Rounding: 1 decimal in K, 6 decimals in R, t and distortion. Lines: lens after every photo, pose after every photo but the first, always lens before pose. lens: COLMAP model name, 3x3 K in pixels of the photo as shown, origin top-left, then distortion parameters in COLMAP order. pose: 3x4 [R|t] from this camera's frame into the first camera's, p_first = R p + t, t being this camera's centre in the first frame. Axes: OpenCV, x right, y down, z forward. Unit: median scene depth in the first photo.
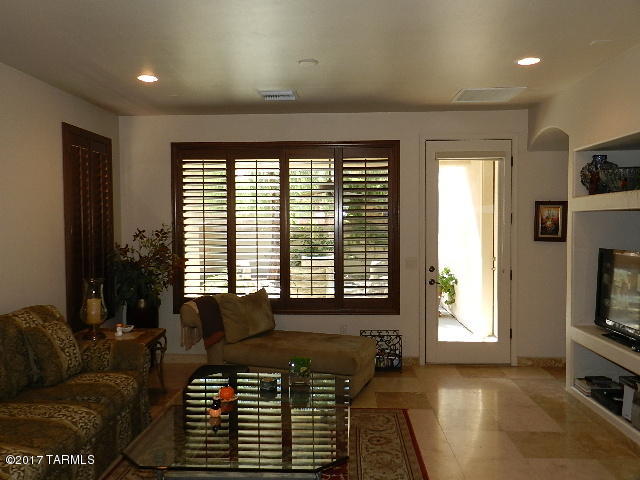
lens RADIAL K [[535.8, 0, 317.2], [0, 535.8, 240.8], [0, 0, 1]] dist [-0.001601, 0.004401]
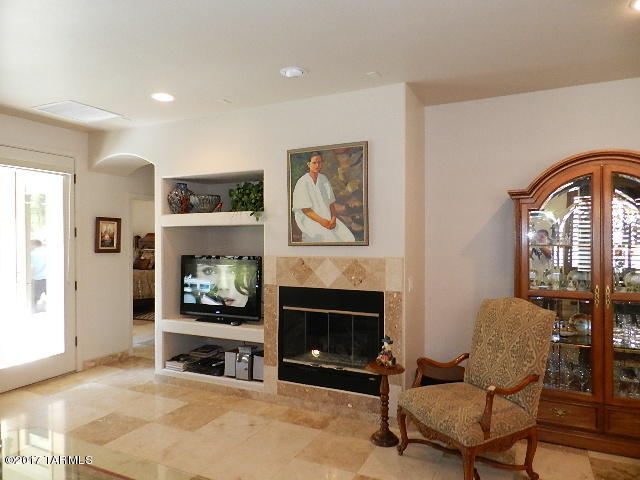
lens RADIAL K [[429.8, 0, 318.1], [0, 429.8, 242.5], [0, 0, 1]] dist [0.015821, -0.009813]
pose [[0.397185, -0.006793, 0.917713, -0.233210], [0.036519, 0.999298, -0.008409, 0.003544], [-0.917011, 0.036854, 0.397155, 0.220907]]
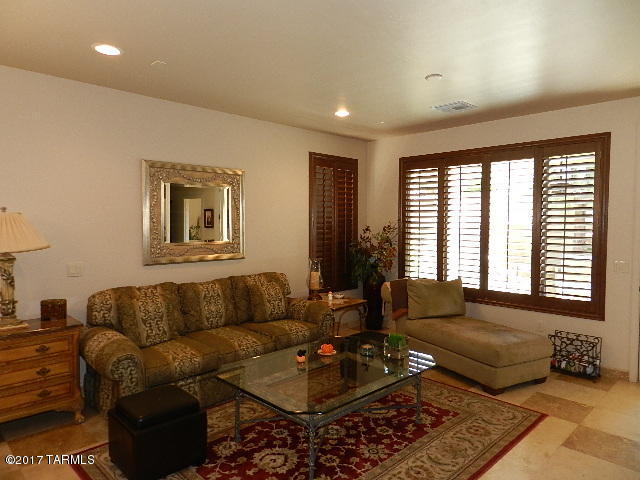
lens RADIAL K [[429.8, 0, 322.9], [0, 429.8, 238.7], [0, 0, 1]] dist [0.015821, -0.009813]
pose [[0.737799, 0.031890, -0.674266, 0.304824], [-0.032300, 0.999407, 0.011924, 0.003036], [0.674247, 0.012981, 0.738392, 0.125674]]
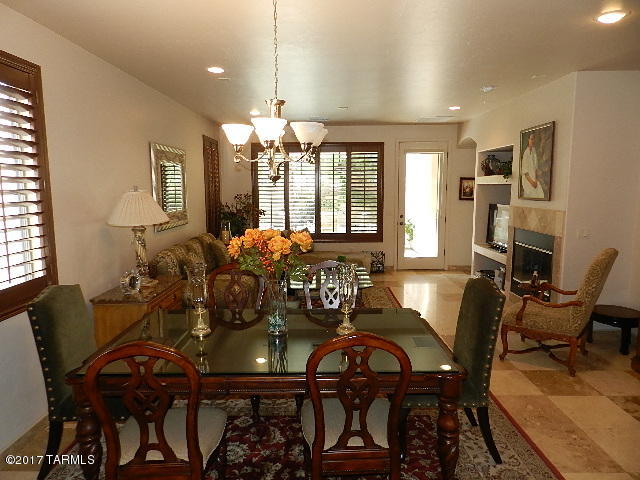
lens RADIAL K [[429.8, 0, 324.8], [0, 429.8, 240.7], [0, 0, 1]] dist [0.015821, -0.009813]
pose [[0.998737, -0.006021, 0.049878, -0.112183], [0.001556, 0.996023, 0.089079, 0.007042], [-0.050216, -0.088889, 0.994775, -0.413587]]
